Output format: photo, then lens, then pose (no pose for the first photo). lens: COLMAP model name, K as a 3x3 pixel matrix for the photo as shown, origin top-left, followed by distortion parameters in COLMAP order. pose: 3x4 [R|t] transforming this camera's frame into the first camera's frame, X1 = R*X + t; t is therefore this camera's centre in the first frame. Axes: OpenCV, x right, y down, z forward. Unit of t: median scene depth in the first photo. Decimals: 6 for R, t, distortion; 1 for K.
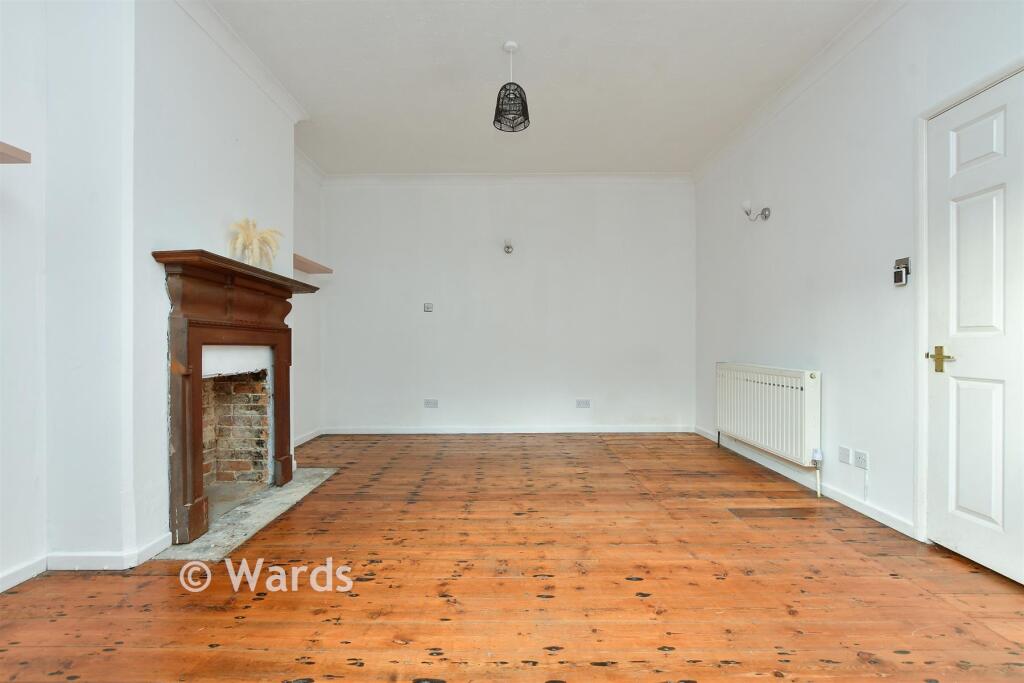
lens RADIAL K [[447.4, 0, 506.3], [0, 447.4, 346.8], [0, 0, 1]] dist [-0.001400, 0.000011]
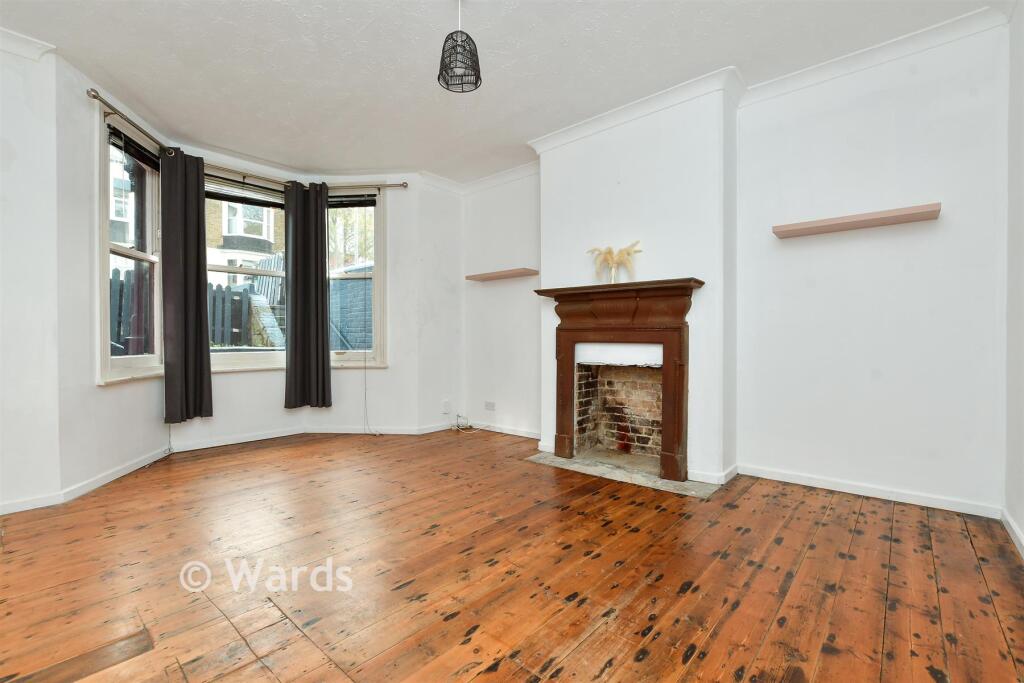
lens RADIAL K [[447.4, 0, 506.0], [0, 447.4, 340.1], [0, 0, 1]] dist [-0.001400, 0.000011]
pose [[-0.661091, 0.007120, -0.750272, 0.571782], [0.003308, 0.999973, 0.006576, -0.020872], [0.750298, 0.001866, -0.661097, 1.571425]]
